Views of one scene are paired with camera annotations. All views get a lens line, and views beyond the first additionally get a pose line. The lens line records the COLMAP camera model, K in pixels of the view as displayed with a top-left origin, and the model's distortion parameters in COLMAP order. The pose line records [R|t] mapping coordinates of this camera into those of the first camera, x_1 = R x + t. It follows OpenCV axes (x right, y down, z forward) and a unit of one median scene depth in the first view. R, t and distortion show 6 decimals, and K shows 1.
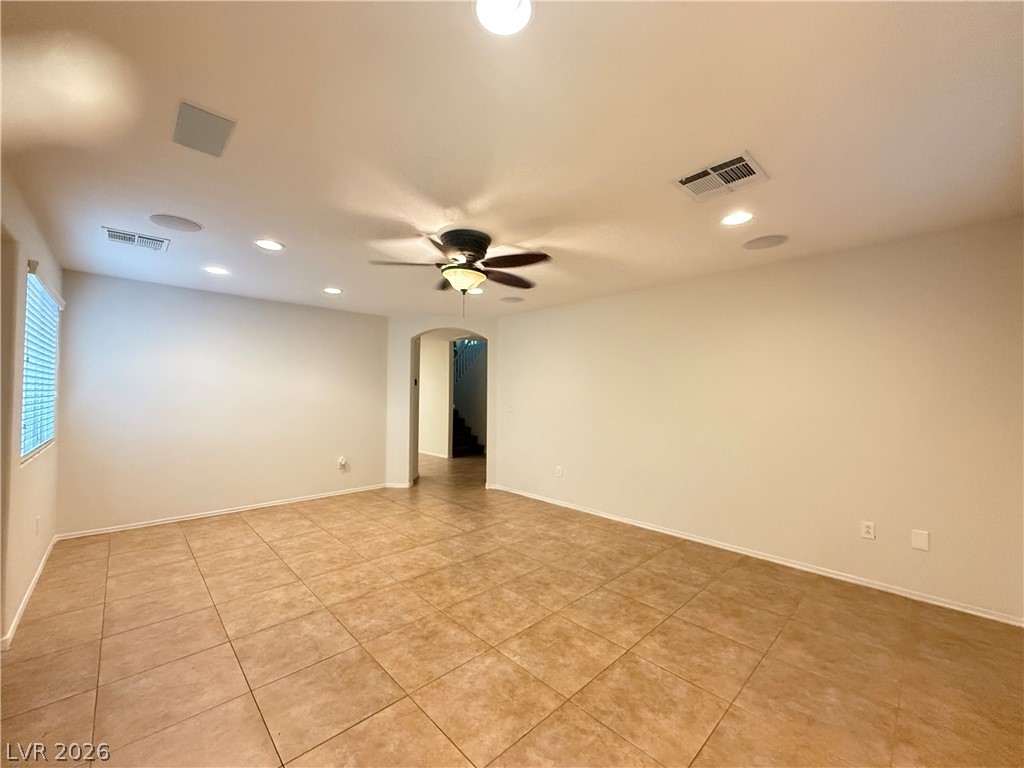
lens RADIAL K [[408.2, 0, 515.4], [0, 408.2, 387.2], [0, 0, 1]] dist [-0.000513, 0.000317]
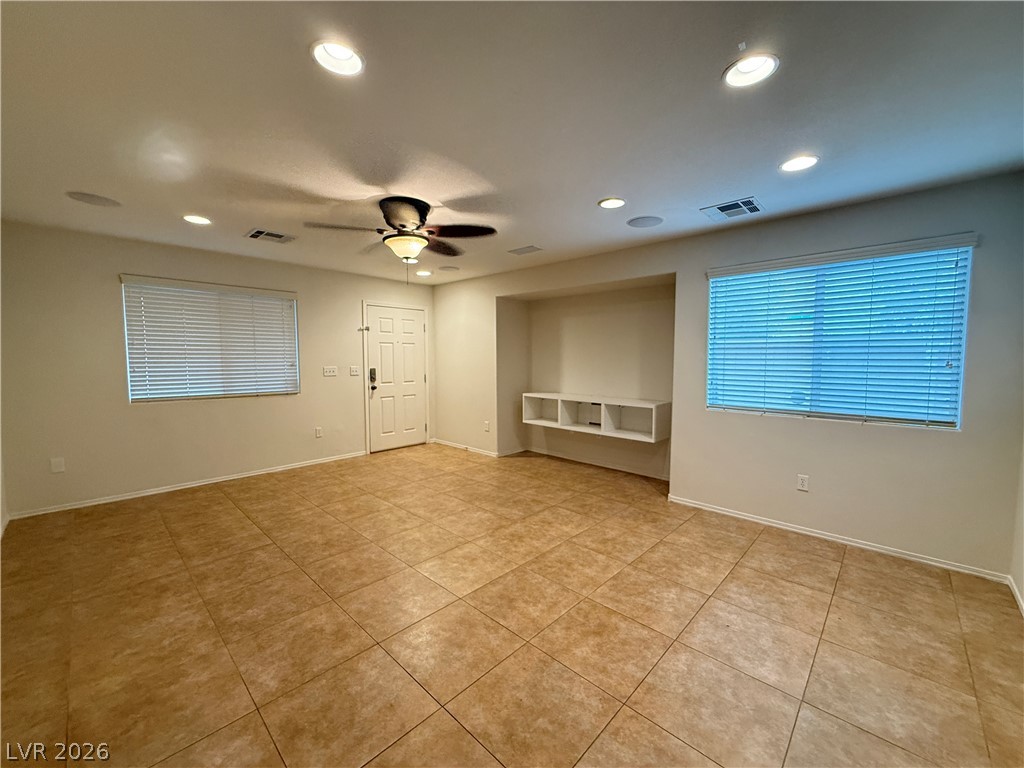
lens RADIAL K [[408.2, 0, 511.9], [0, 408.2, 386.2], [0, 0, 1]] dist [-0.000513, 0.000317]
pose [[-0.999071, -0.007613, -0.042422, -0.339712], [-0.010078, 0.998254, 0.058198, 0.023813], [0.041905, 0.058571, -0.997403, 1.998645]]
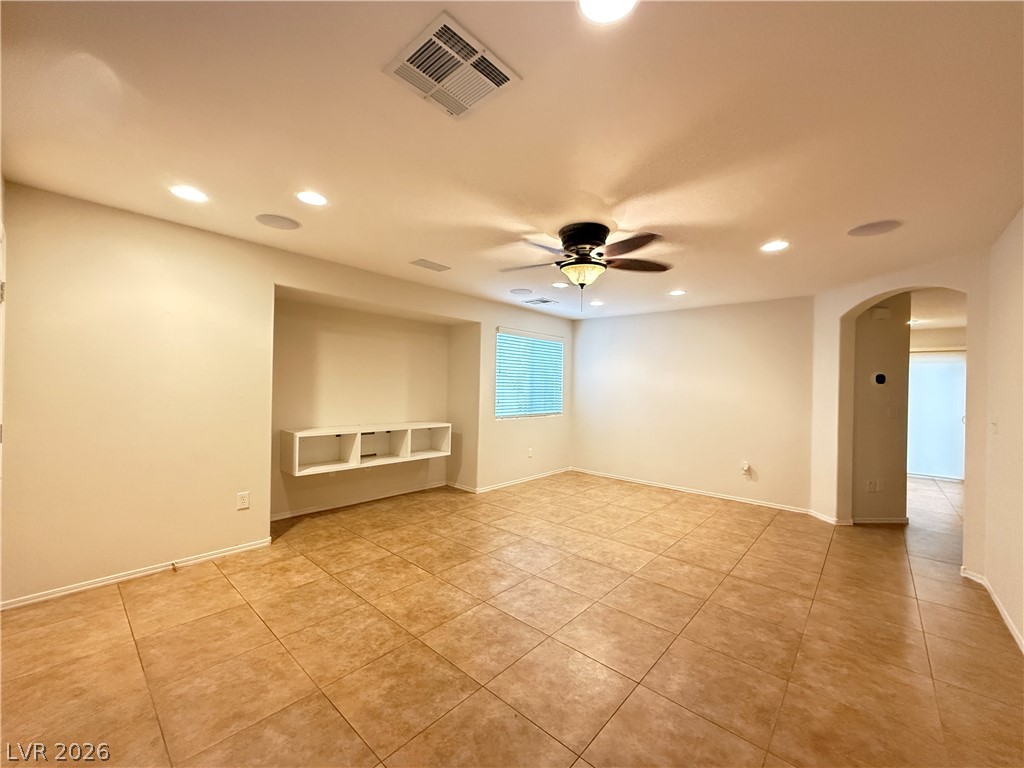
lens RADIAL K [[408.2, 0, 505.2], [0, 408.2, 384.0], [0, 0, 1]] dist [-0.000513, 0.000317]
pose [[0.064904, -0.010766, -0.997833, 0.835761], [-0.007563, 0.999908, -0.011280, 0.018521], [0.997863, 0.008279, 0.064816, 0.726968]]
